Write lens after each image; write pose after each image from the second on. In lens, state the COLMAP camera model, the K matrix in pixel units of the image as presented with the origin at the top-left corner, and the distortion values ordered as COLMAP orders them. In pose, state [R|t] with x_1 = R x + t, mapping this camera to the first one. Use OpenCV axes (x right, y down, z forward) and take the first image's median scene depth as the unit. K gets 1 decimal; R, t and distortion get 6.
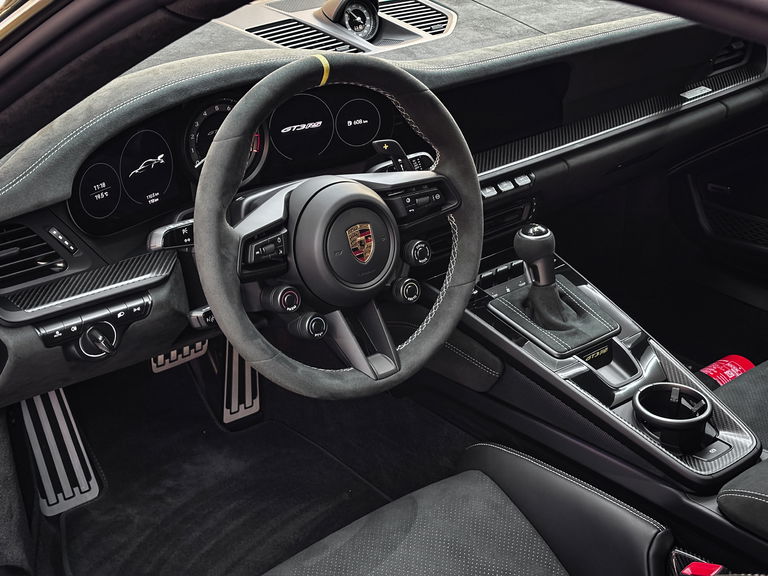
lens RADIAL K [[1183.0, 0, 384.0], [0, 1183.0, 288.0], [0, 0, 1]] dist [-0.000131, -0.020014]
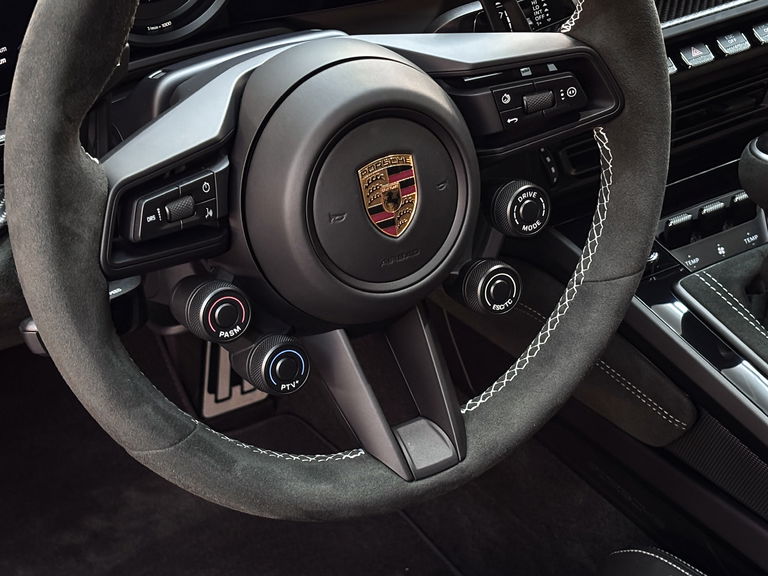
lens RADIAL K [[1606.9, 0, 384.0], [0, 1606.9, 288.0], [0, 0, 1]] dist [0.087845, -0.125512]
pose [[0.991160, 0.068254, -0.113767, 0.050176], [-0.052018, 0.988780, 0.140028, -0.087048], [0.122048, -0.132872, 0.983590, 0.363539]]
